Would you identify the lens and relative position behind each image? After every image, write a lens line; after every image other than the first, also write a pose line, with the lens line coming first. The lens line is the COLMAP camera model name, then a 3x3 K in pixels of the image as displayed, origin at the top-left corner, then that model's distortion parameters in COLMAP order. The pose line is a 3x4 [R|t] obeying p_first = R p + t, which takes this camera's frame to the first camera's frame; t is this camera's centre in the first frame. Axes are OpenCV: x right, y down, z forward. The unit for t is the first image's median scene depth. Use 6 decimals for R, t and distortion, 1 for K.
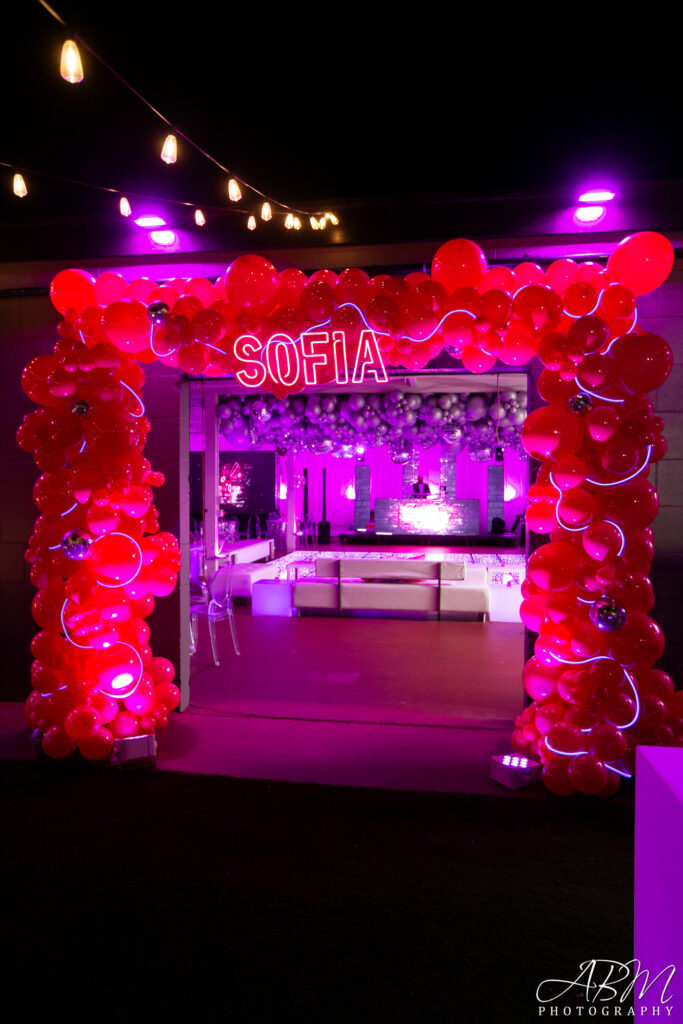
lens RADIAL K [[718.2, 0, 341.5], [0, 718.2, 512.0], [0, 0, 1]] dist [-0.029752, 0.000088]
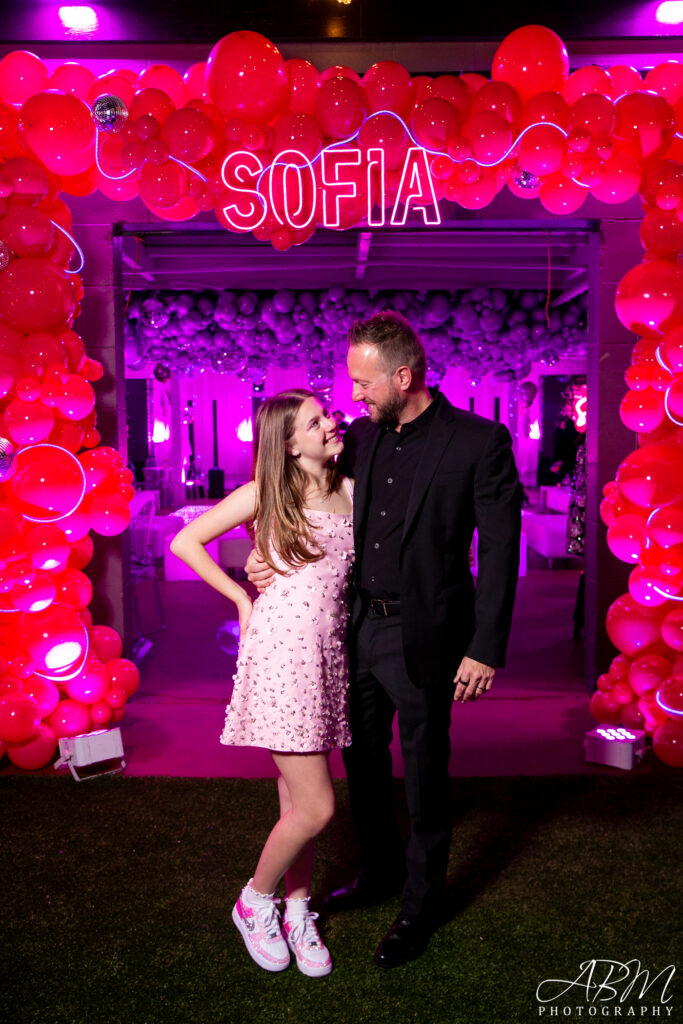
lens RADIAL K [[892.2, 0, 348.9], [0, 892.2, 514.7], [0, 0, 1]] dist [-0.005265, 0.003635]
pose [[0.987176, -0.026681, 0.157392, -0.173859], [0.018228, 0.998325, 0.054905, 0.059133], [-0.158594, -0.051332, 0.986009, 0.113141]]
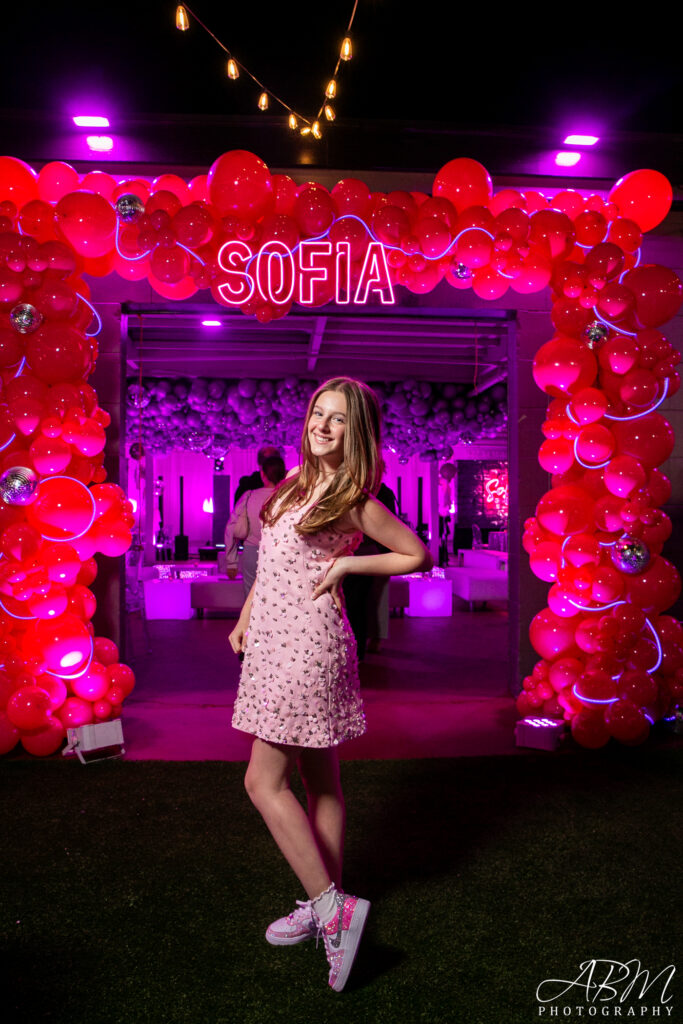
lens RADIAL K [[762.9, 0, 341.5], [0, 762.9, 512.0], [0, 0, 1]] dist [-0.051385, 0.004943]
pose [[0.974329, -0.002764, 0.225112, -0.212005], [0.011795, 0.999178, -0.038784, 0.113867], [-0.224820, 0.040443, 0.973561, 0.100022]]
